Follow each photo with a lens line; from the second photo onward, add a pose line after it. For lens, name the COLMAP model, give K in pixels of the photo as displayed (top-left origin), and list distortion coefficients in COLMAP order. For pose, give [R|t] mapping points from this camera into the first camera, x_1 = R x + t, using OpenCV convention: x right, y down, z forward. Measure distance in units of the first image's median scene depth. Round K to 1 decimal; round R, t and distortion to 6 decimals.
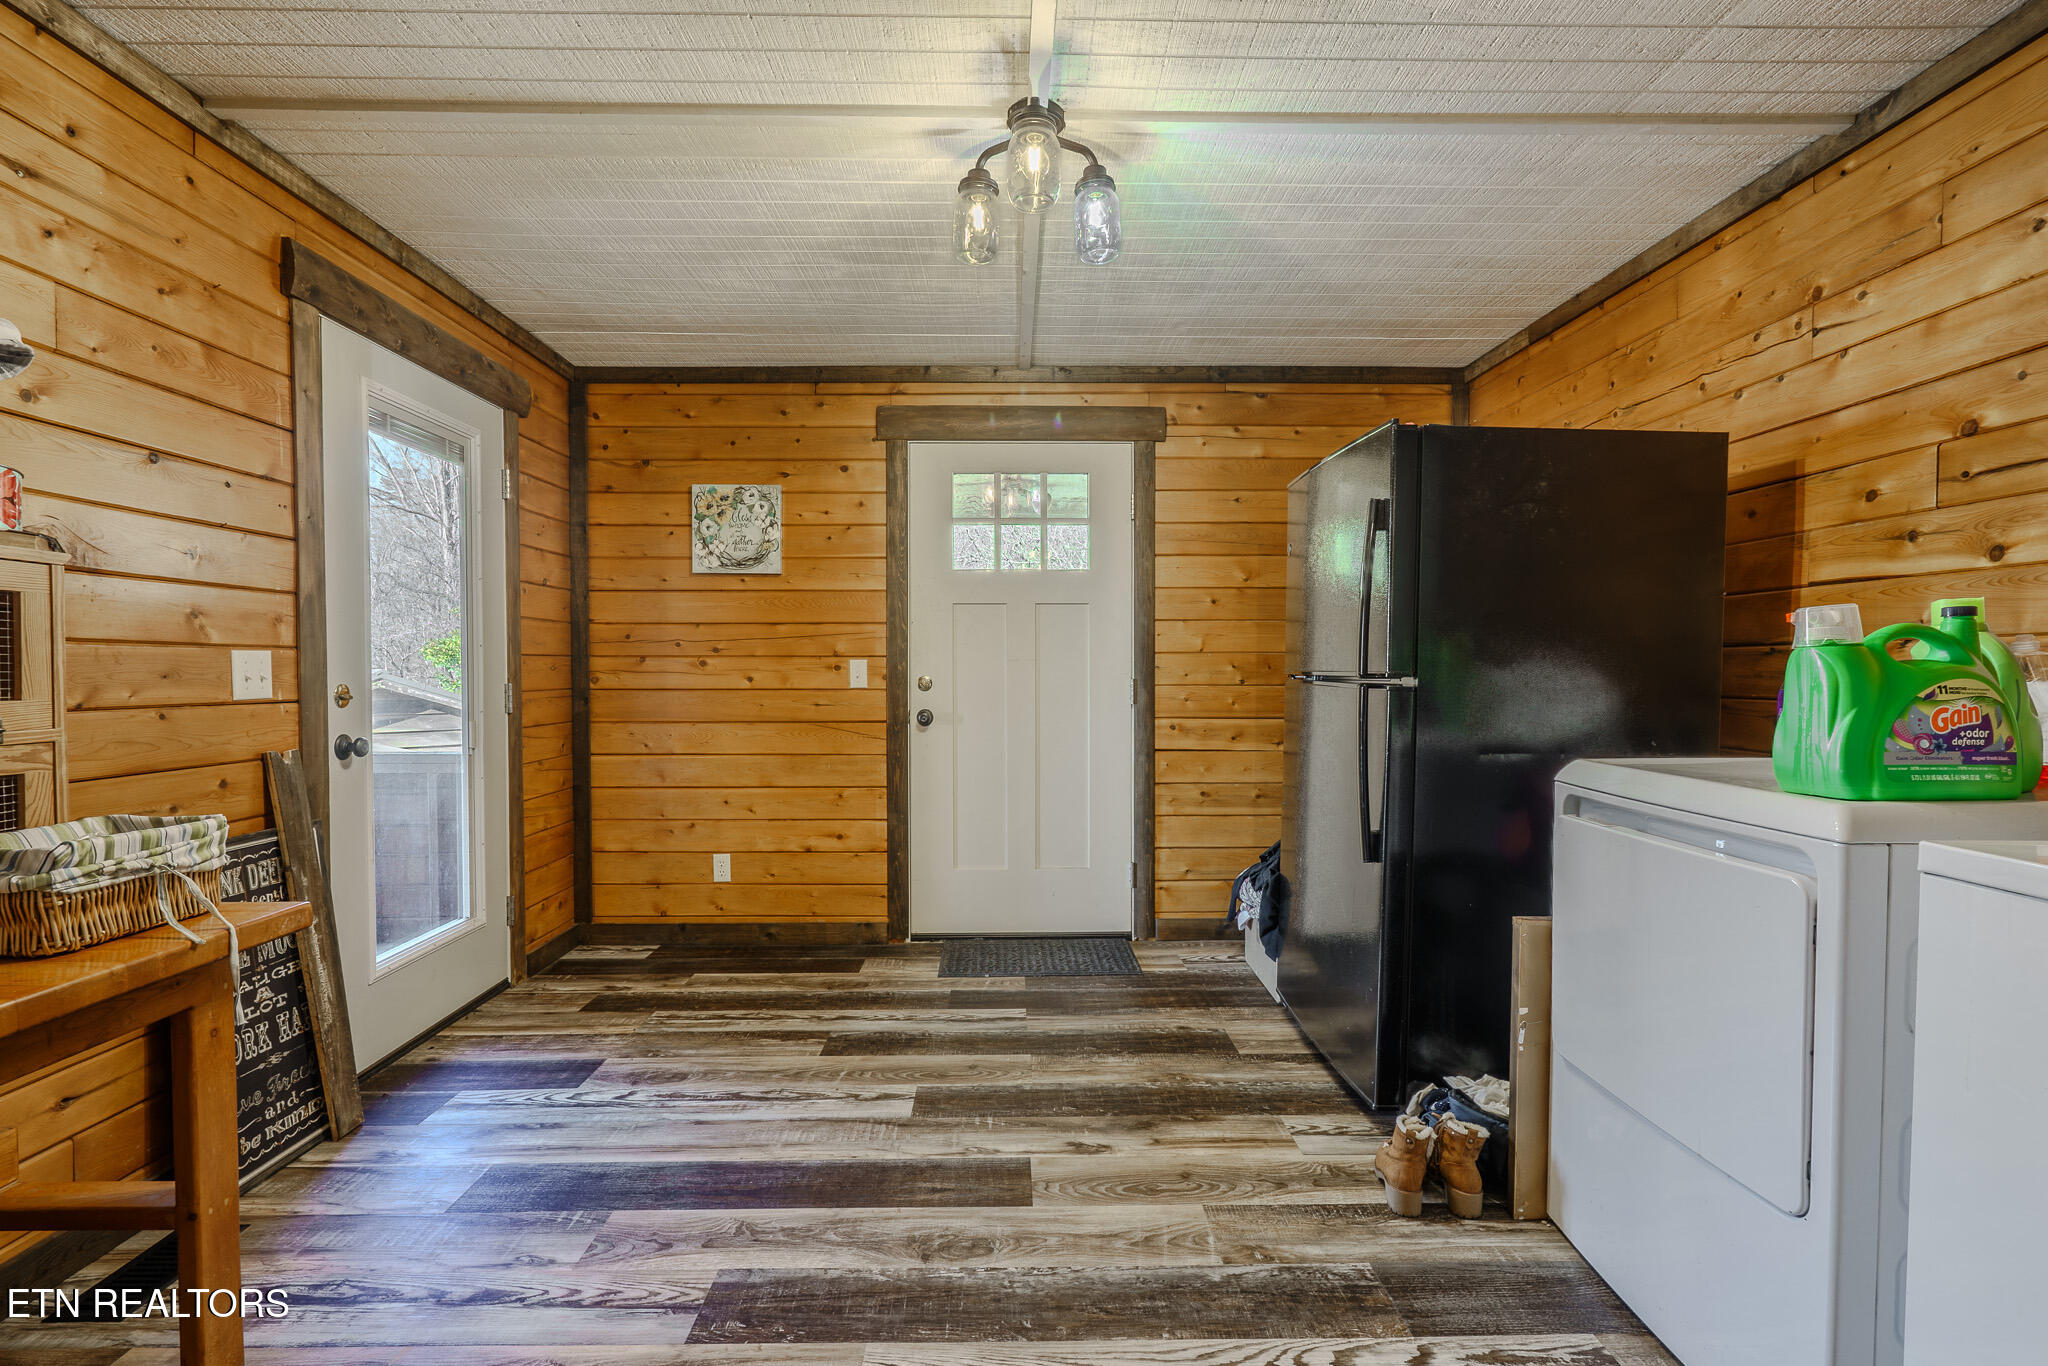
lens RADIAL K [[953.7, 0, 1019.9], [0, 953.7, 686.8], [0, 0, 1]] dist [-0.002096, 0.000313]
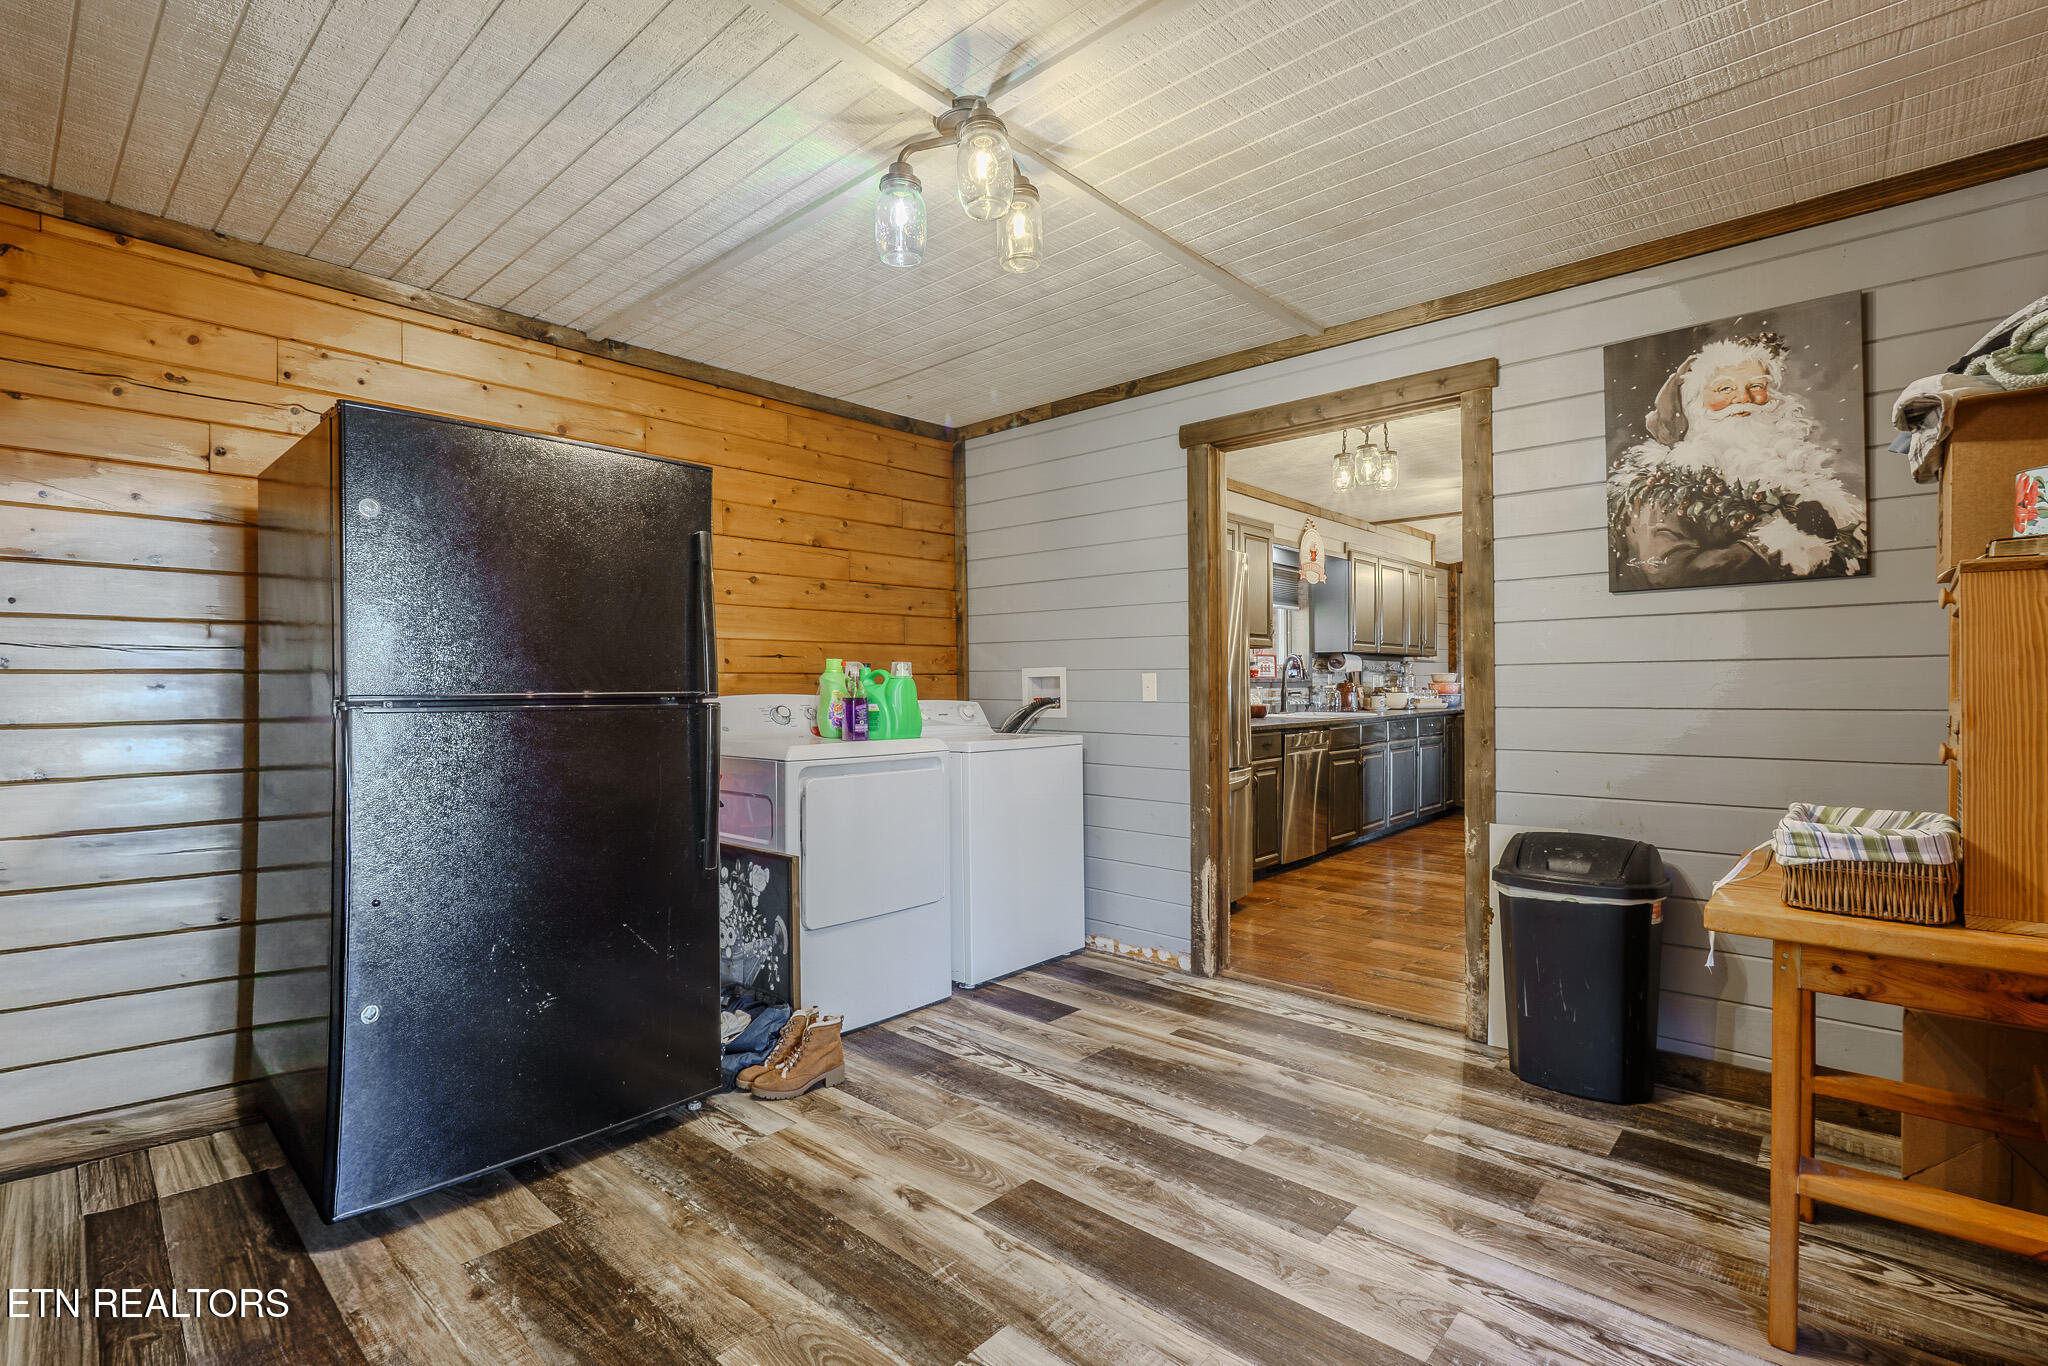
lens RADIAL K [[939.8, 0, 1016.8], [0, 939.8, 686.1], [0, 0, 1]] dist [-0.004879, -0.000604]
pose [[-0.730998, 0.008328, 0.682329, -0.558897], [0.021412, 0.999713, 0.010738, -0.022833], [-0.682043, 0.022460, -0.730967, 1.403001]]
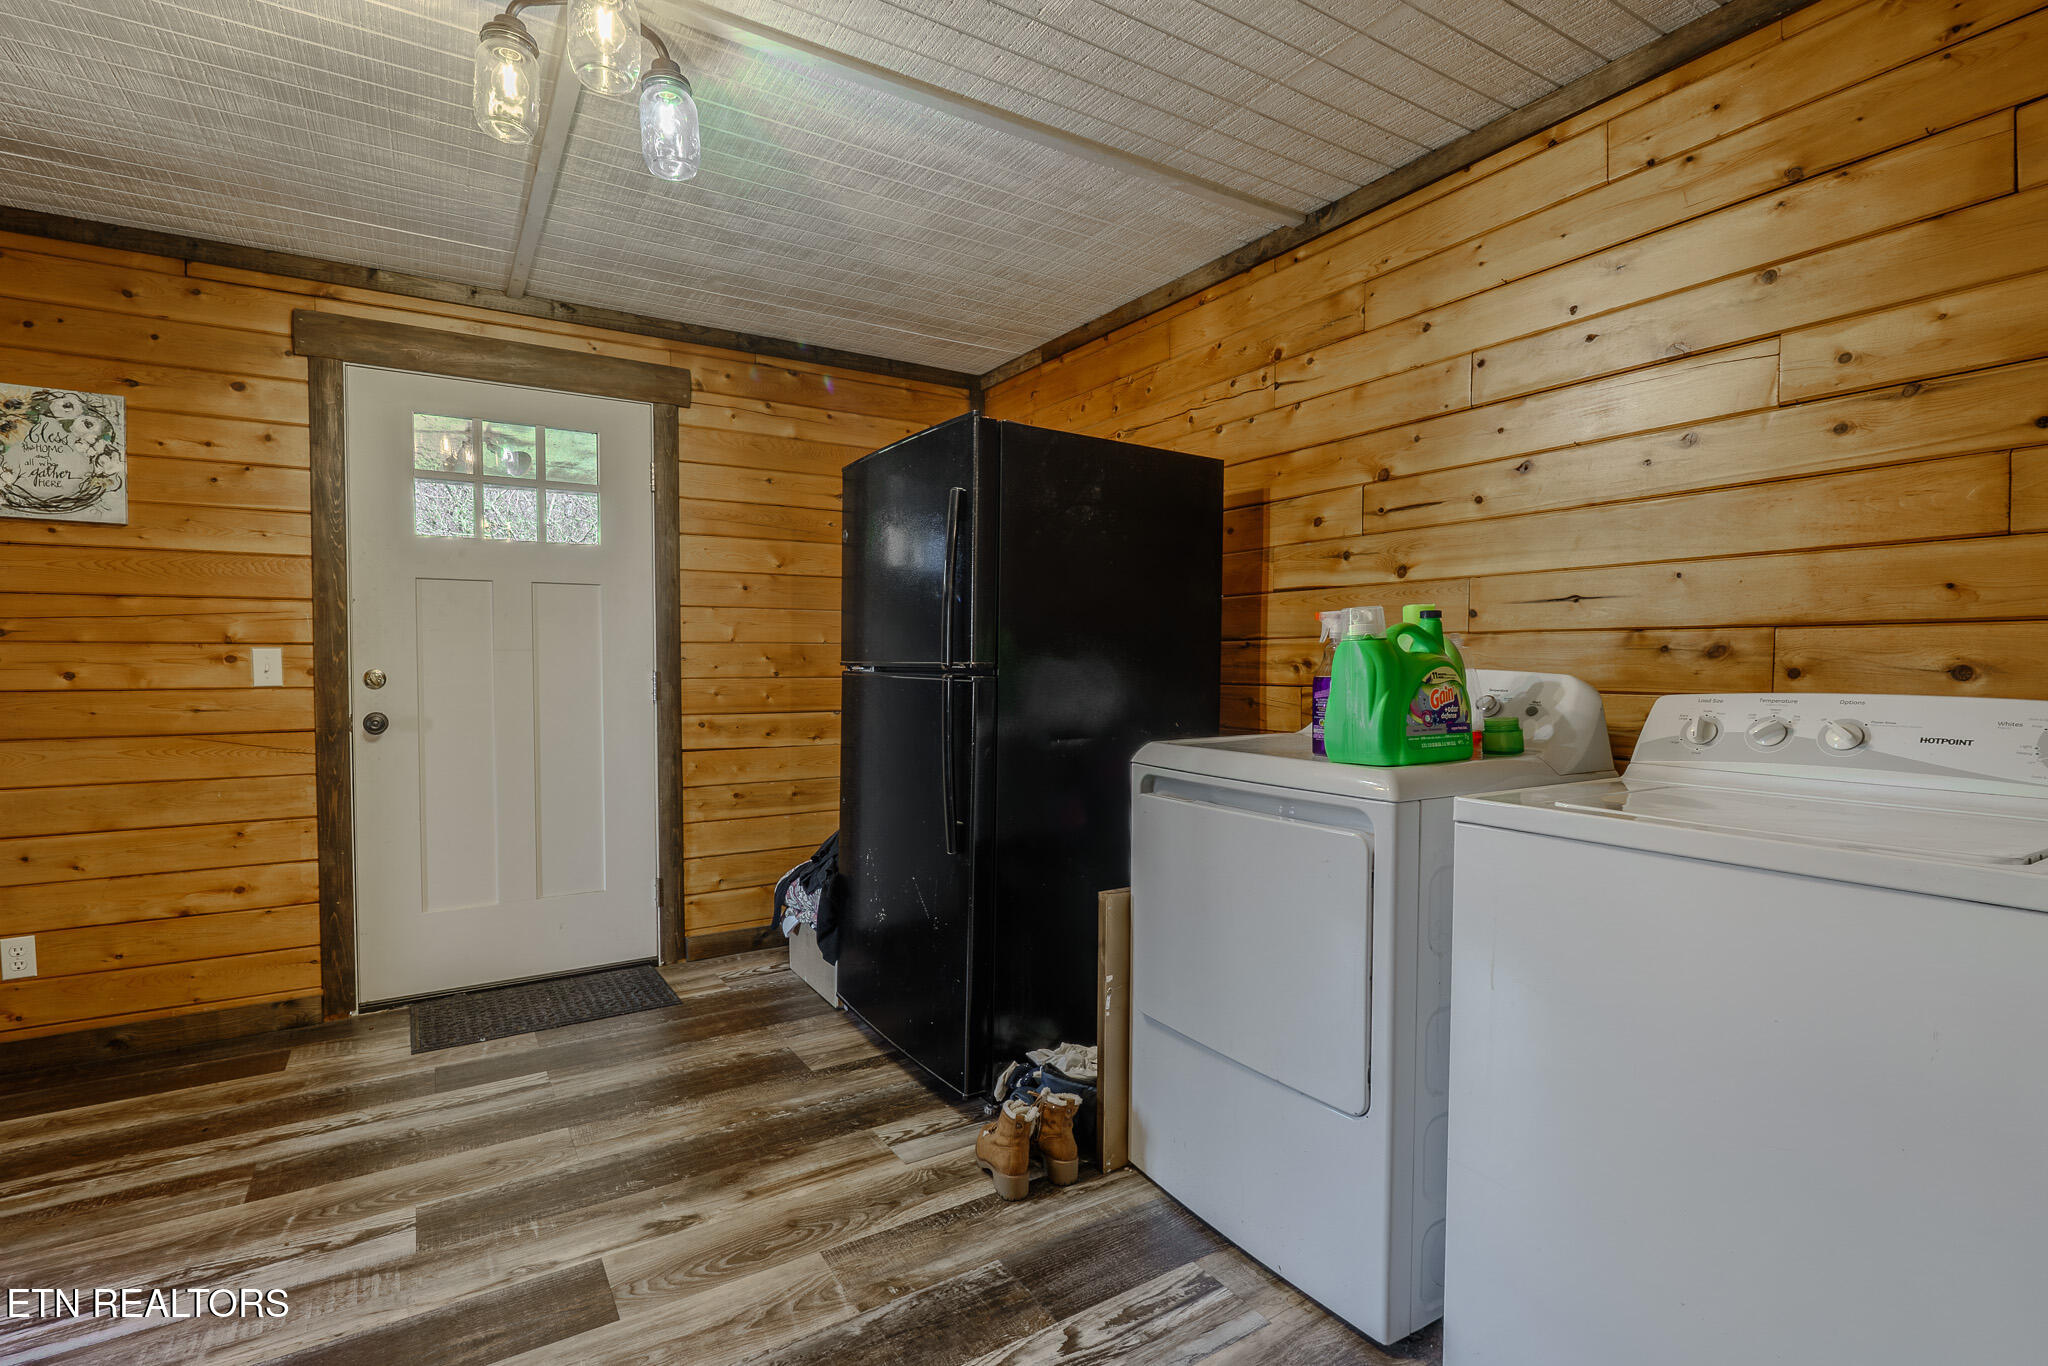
lens RADIAL K [[959.9, 0, 1015.5], [0, 959.9, 687.0], [0, 0, 1]] dist [-0.006096, 0.000615]
pose [[0.855859, -0.014737, 0.516998, -0.088020], [0.010432, 0.999883, 0.011232, -0.000863], [-0.517103, -0.004220, 0.855913, 0.101005]]
